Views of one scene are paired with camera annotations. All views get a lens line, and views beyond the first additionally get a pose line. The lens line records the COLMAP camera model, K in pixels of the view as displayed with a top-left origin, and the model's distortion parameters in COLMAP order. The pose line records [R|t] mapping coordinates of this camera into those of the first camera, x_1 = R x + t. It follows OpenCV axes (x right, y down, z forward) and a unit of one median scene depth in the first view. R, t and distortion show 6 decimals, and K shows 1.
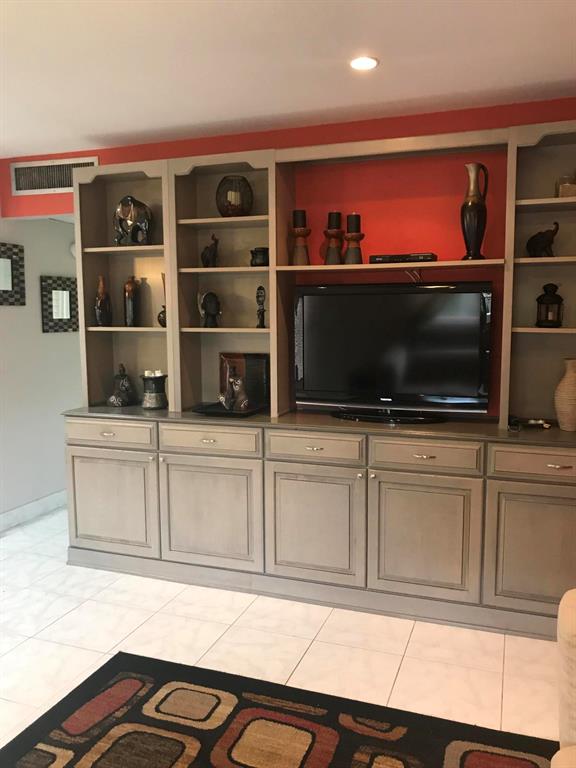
lens RADIAL K [[632.7, 0, 291.9], [0, 632.7, 385.5], [0, 0, 1]] dist [0.028615, -0.039643]
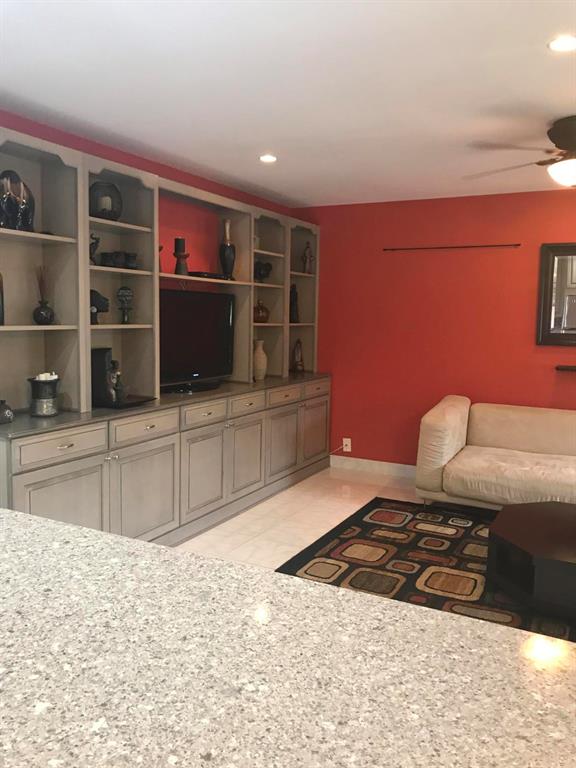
lens RADIAL K [[632.7, 0, 287.0], [0, 632.7, 380.5], [0, 0, 1]] dist [0.028615, -0.039643]
pose [[0.141124, -0.098573, 0.985072, -1.199920], [0.092931, 0.991956, 0.085948, -0.067129], [-0.985621, 0.079414, 0.149149, 0.601419]]
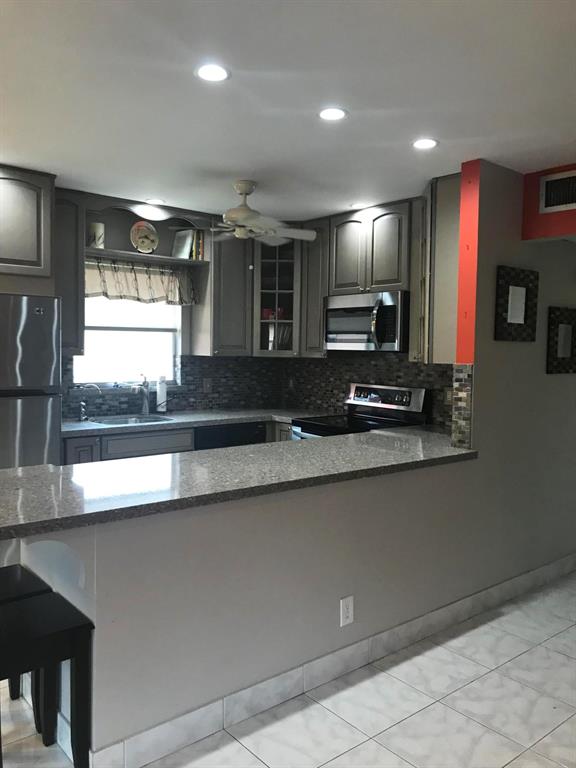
lens RADIAL K [[632.7, 0, 282.4], [0, 632.7, 378.1], [0, 0, 1]] dist [0.028615, -0.039643]
pose [[0.860114, 0.042772, -0.508305, -0.374381], [-0.075897, 0.996117, -0.044608, -0.018447], [0.504424, 0.076947, 0.860021, 0.138422]]
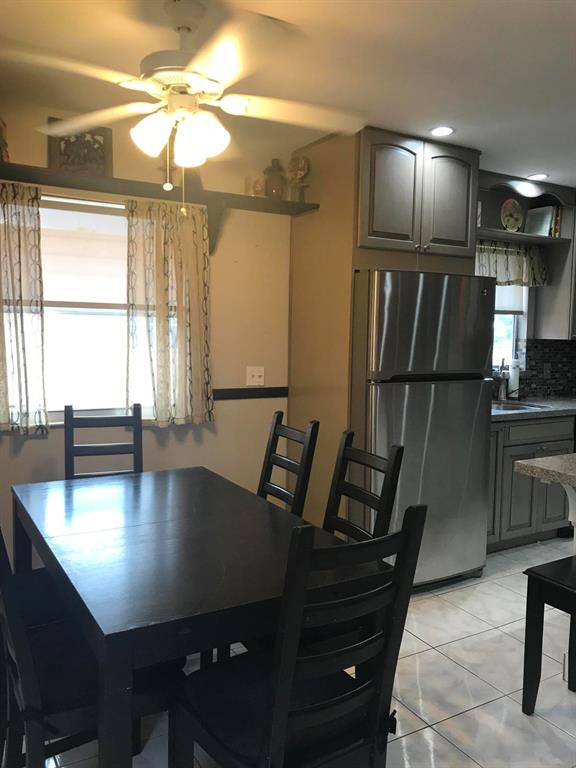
lens RADIAL K [[632.7, 0, 281.4], [0, 632.7, 381.6], [0, 0, 1]] dist [0.028615, -0.039643]
pose [[0.761950, 0.066464, -0.644216, -0.859795], [-0.089970, 0.995938, -0.003661, 0.032846], [0.641356, 0.060749, 0.764835, -0.163187]]
